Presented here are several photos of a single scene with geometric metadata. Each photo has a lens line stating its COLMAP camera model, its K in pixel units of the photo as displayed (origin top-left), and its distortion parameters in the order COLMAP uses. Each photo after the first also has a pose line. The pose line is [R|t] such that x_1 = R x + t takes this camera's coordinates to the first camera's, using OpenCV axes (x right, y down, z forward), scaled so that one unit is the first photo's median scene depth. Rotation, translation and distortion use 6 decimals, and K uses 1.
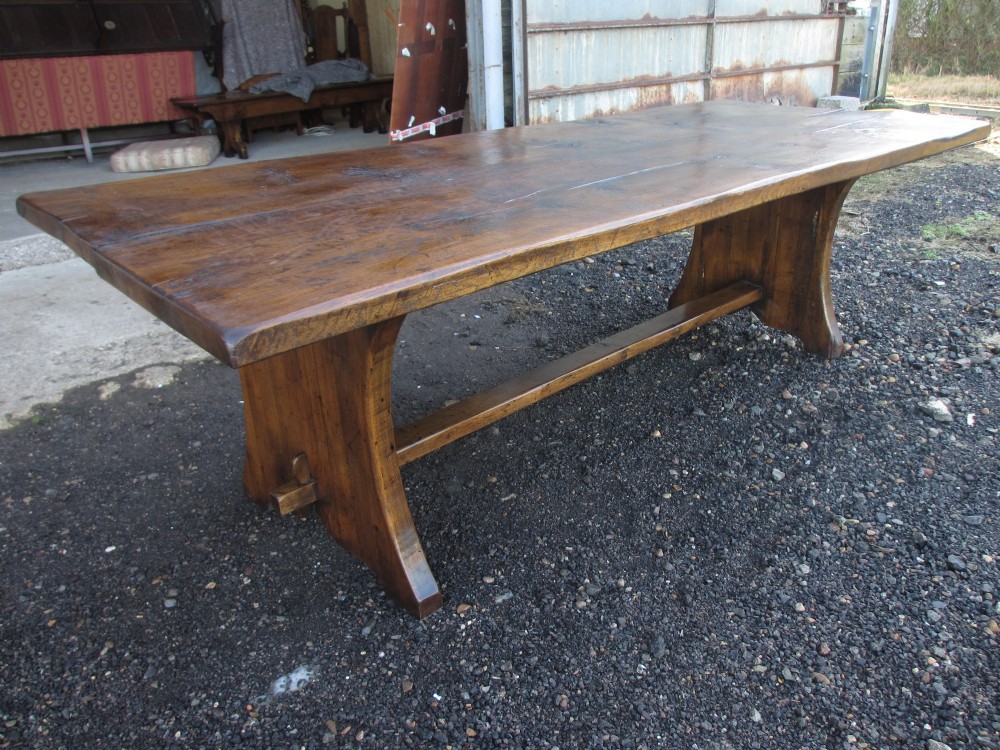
lens RADIAL K [[838.9, 0, 505.6], [0, 838.9, 379.5], [0, 0, 1]] dist [-0.052309, 0.016017]
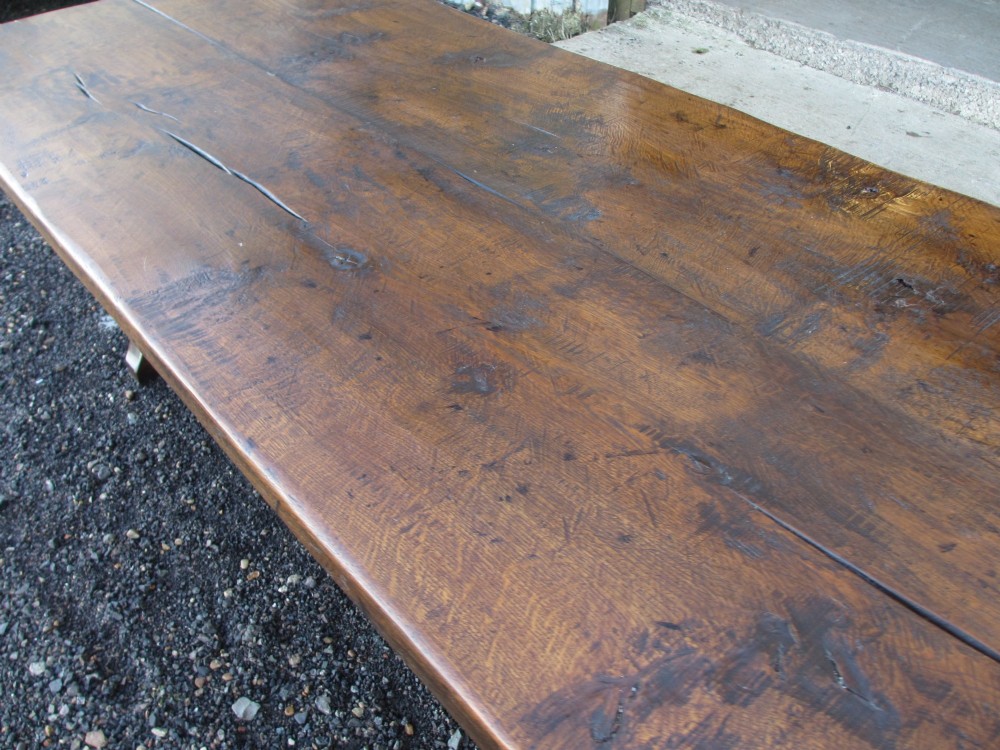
lens RADIAL K [[838.9, 0, 508.5], [0, 838.9, 369.7], [0, 0, 1]] dist [-0.052309, 0.016017]
pose [[-0.038369, 0.640582, -0.766930, 0.539949], [-0.411707, 0.689192, 0.596248, -0.450449], [0.910508, 0.338628, 0.237289, 0.793765]]
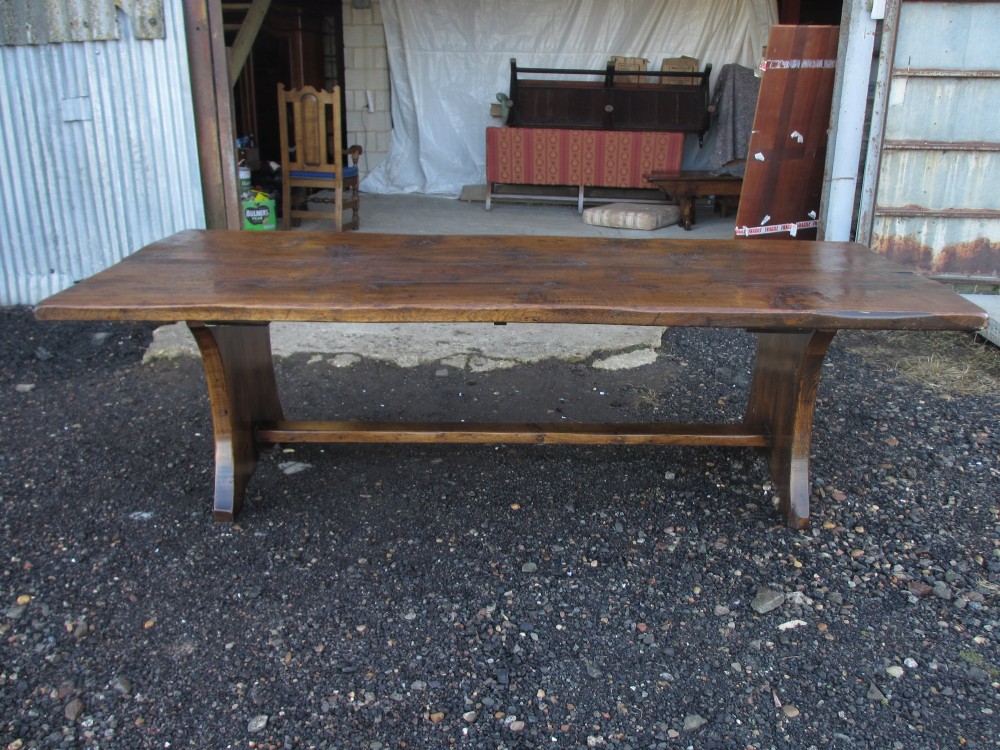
lens RADIAL K [[838.9, 0, 506.0], [0, 838.9, 383.3], [0, 0, 1]] dist [-0.052309, 0.016017]
pose [[0.695832, 0.269533, -0.665711, 0.833101], [-0.310208, 0.948780, 0.059898, -0.152112], [0.647757, 0.164830, 0.743802, 0.082250]]
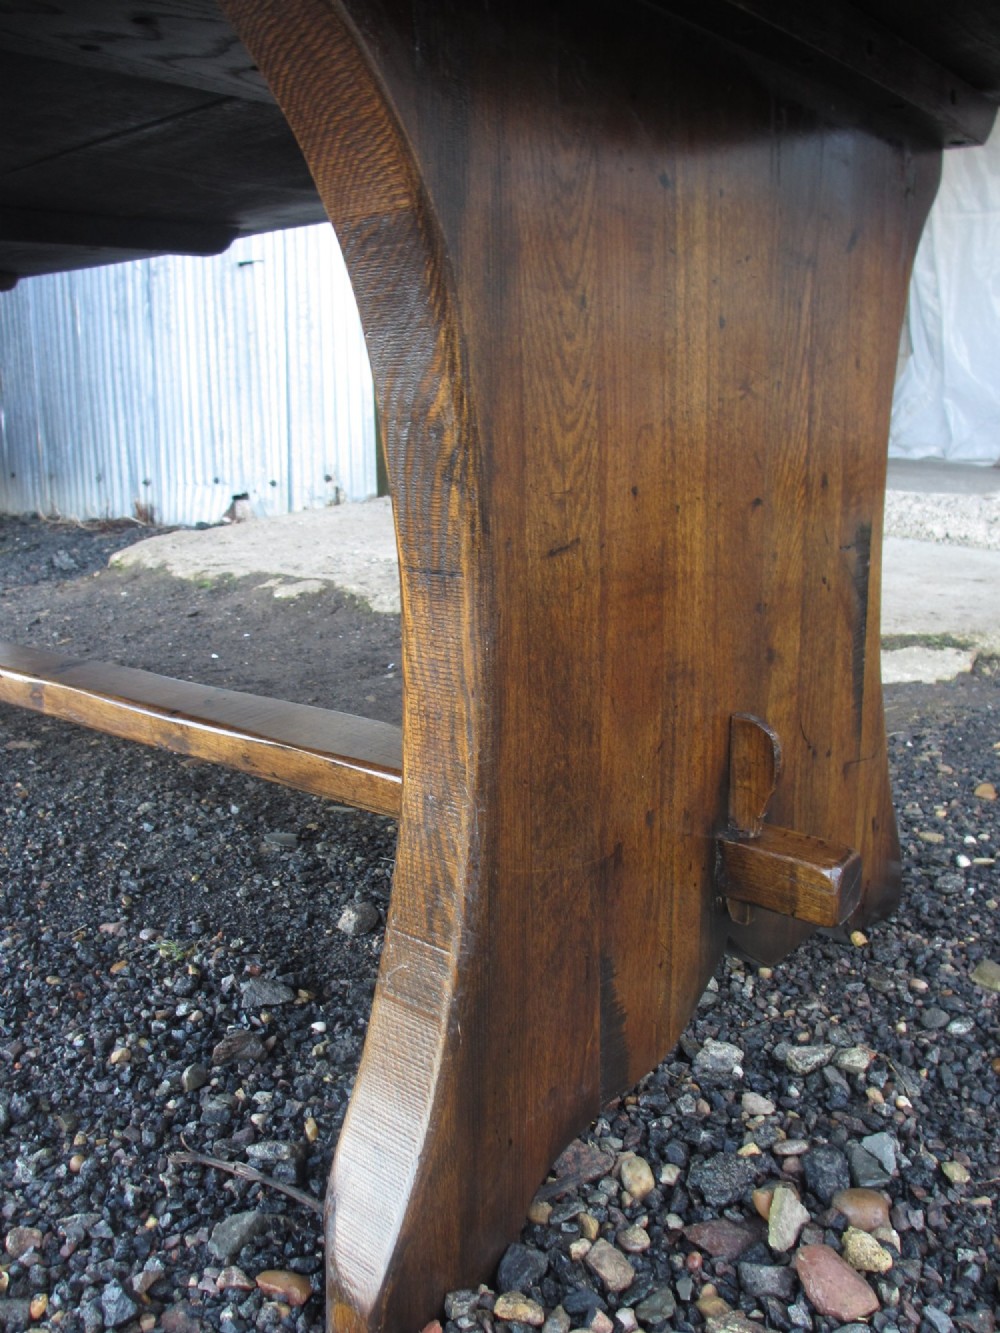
lens RADIAL K [[1118.3, 0, 505.0], [0, 1118.3, 666.2], [0, 0, 1]] dist [-0.052309, 0.016017]
pose [[0.111134, 0.246091, -0.962854, 0.634341], [-0.394182, 0.900300, 0.184606, -0.214547], [0.912288, 0.359024, 0.197059, 1.049959]]
